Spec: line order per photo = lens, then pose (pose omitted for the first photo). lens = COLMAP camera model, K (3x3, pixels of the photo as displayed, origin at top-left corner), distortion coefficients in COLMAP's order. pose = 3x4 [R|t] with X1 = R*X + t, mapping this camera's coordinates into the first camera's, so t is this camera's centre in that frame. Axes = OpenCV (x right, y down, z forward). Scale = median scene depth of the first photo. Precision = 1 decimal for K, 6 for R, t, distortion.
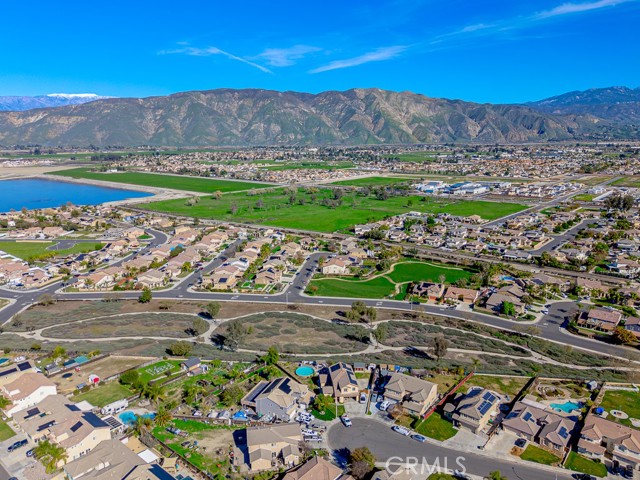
lens RADIAL K [[468.8, 0, 320.0], [0, 468.8, 240.0], [0, 0, 1]] dist [0.060777, -0.047891]
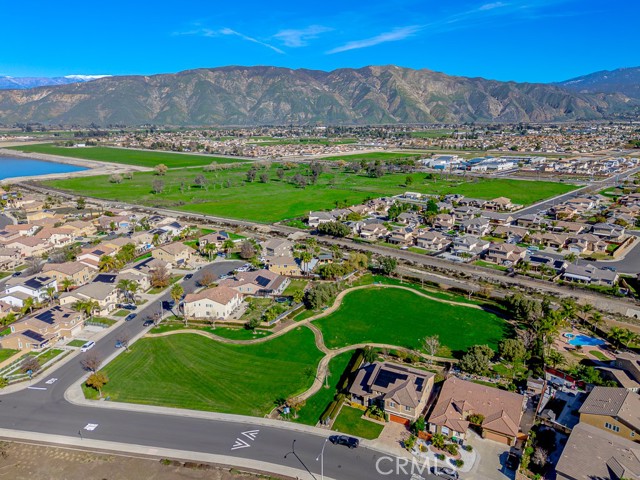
lens RADIAL K [[468.8, 0, 320.0], [0, 468.8, 240.0], [0, 0, 1]] dist [0.060777, -0.047891]
pose [[0.999353, 0.009749, -0.034614, 0.057117], [-0.008539, 0.999353, 0.034947, -0.008424], [0.034932, -0.034629, 0.998790, 0.191306]]
